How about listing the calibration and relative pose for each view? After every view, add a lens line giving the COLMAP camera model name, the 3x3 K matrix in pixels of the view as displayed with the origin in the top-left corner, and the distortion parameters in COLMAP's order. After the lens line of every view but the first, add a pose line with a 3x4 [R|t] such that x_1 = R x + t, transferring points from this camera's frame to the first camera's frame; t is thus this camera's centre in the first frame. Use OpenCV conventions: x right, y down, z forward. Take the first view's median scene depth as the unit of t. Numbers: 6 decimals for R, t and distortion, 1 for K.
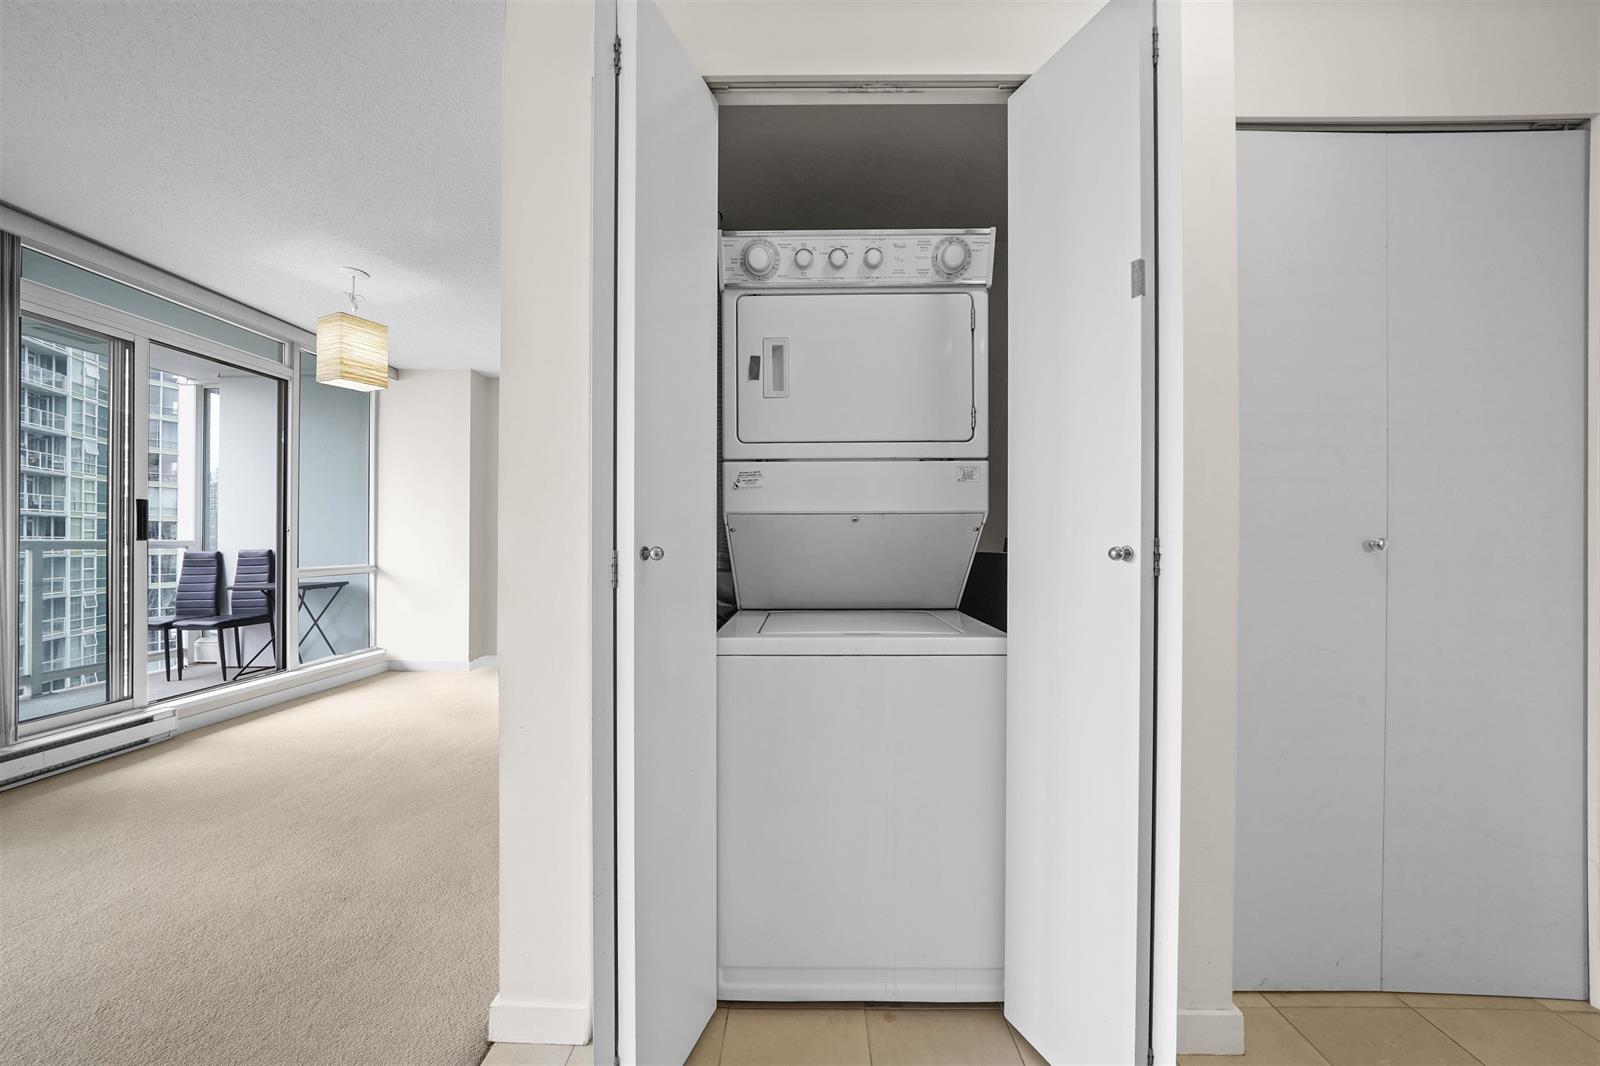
lens RADIAL K [[568.8, 0, 804.2], [0, 568.8, 534.9], [0, 0, 1]] dist [-0.016037, 0.002247]
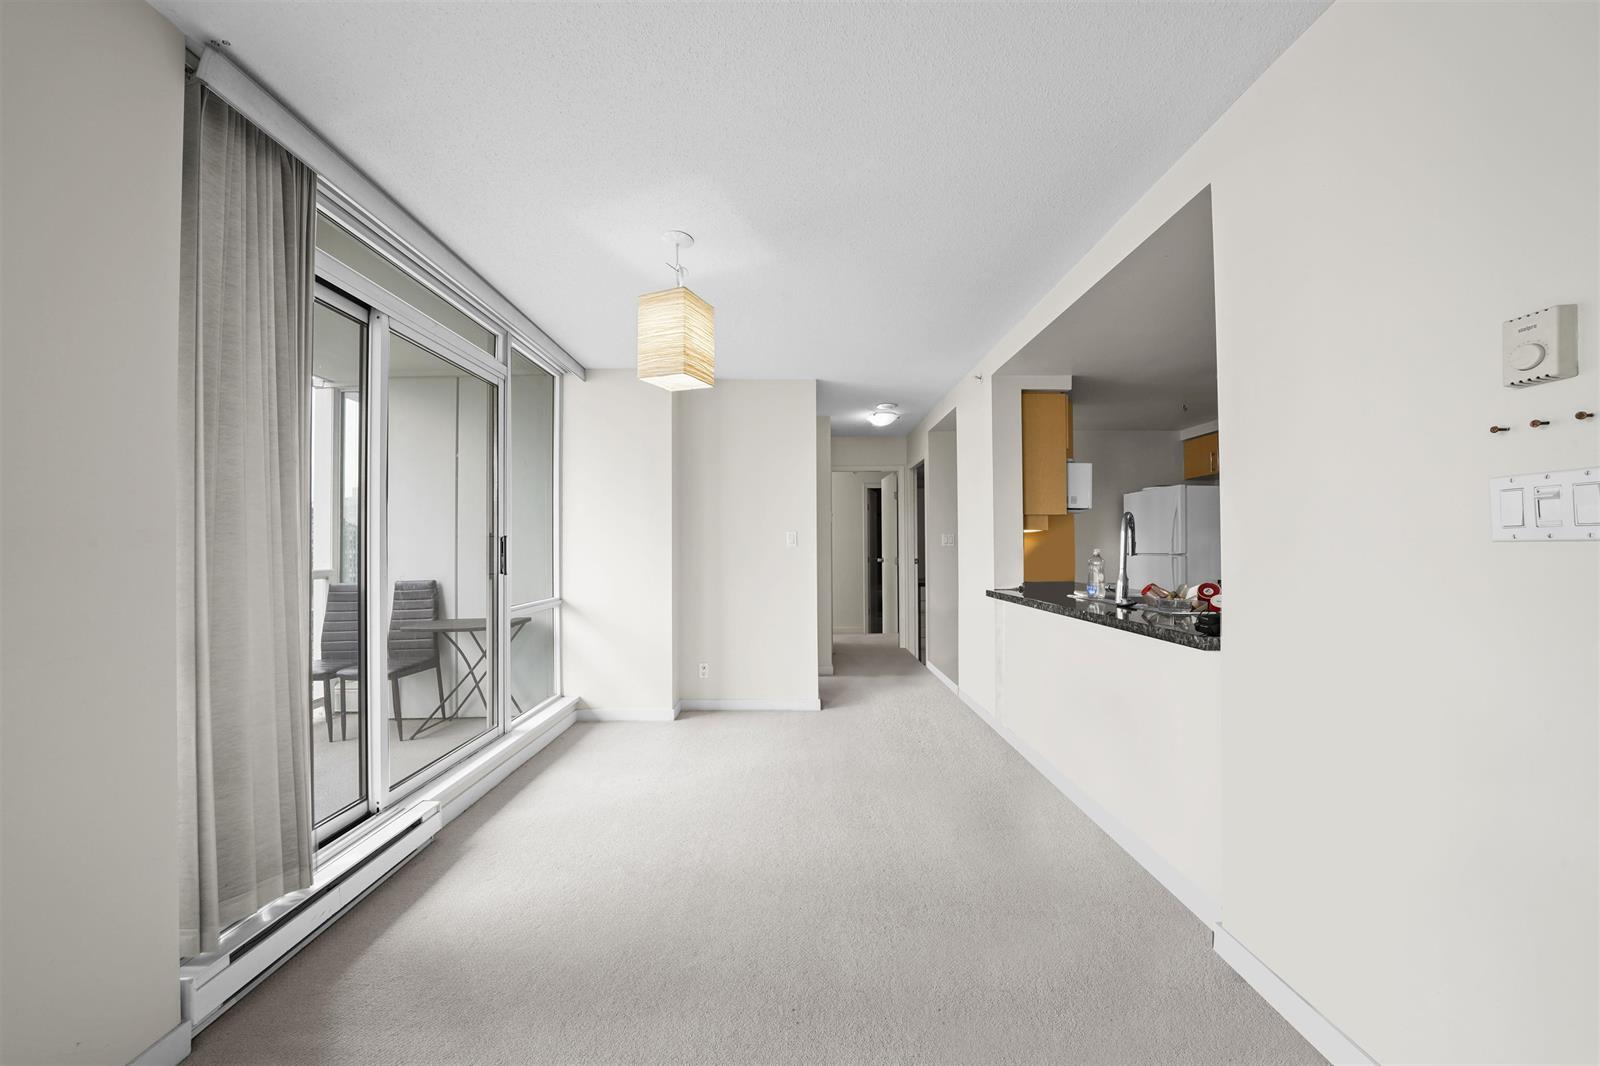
lens RADIAL K [[568.8, 0, 801.7], [0, 568.8, 539.3], [0, 0, 1]] dist [-0.016037, 0.002247]
pose [[0.999851, -0.007834, 0.015361, -0.414760], [0.007876, 0.999965, -0.002658, -0.030198], [-0.015340, 0.002778, 0.999878, 0.138843]]
